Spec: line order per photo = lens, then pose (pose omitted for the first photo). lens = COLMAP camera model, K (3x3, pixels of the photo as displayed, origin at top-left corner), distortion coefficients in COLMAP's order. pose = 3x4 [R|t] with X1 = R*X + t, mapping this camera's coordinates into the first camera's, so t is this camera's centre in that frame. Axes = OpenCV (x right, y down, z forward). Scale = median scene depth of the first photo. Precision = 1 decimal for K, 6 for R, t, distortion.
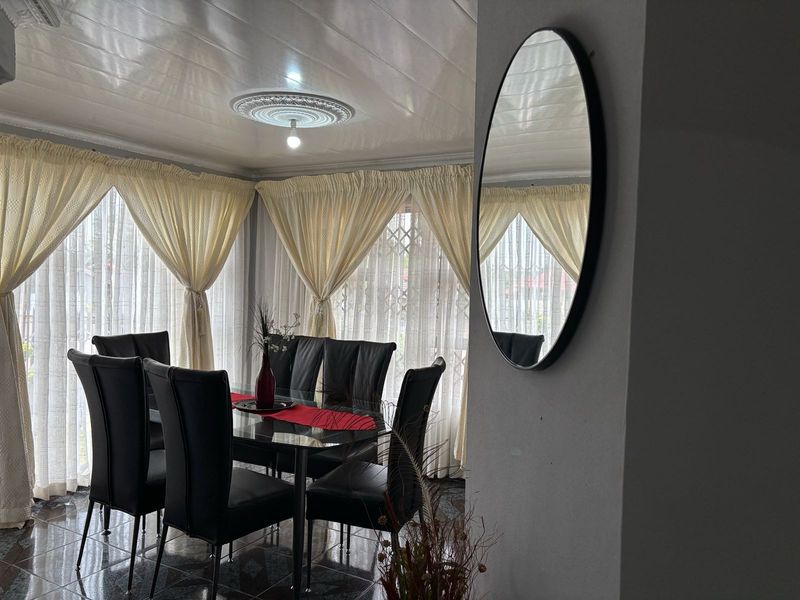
lens RADIAL K [[594.1, 0, 397.9], [0, 594.1, 298.0], [0, 0, 1]] dist [0.059469, -0.086597]
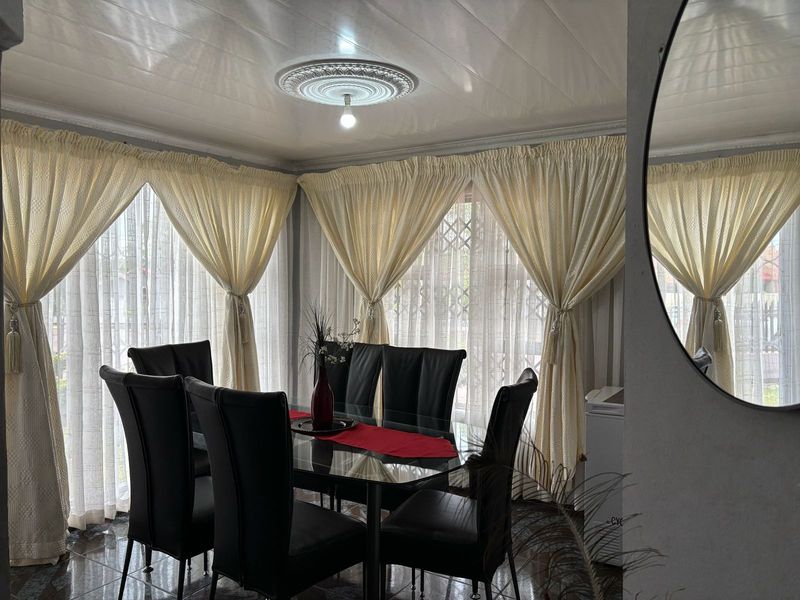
lens RADIAL K [[603.0, 0, 400.0], [0, 603.0, 300.0], [0, 0, 1]] dist [0.046400, -0.079031]
pose [[0.998331, -0.022031, -0.053392, -0.047232], [0.022294, 0.999742, 0.004328, -0.003187], [0.053283, -0.005511, 0.998564, 0.103747]]
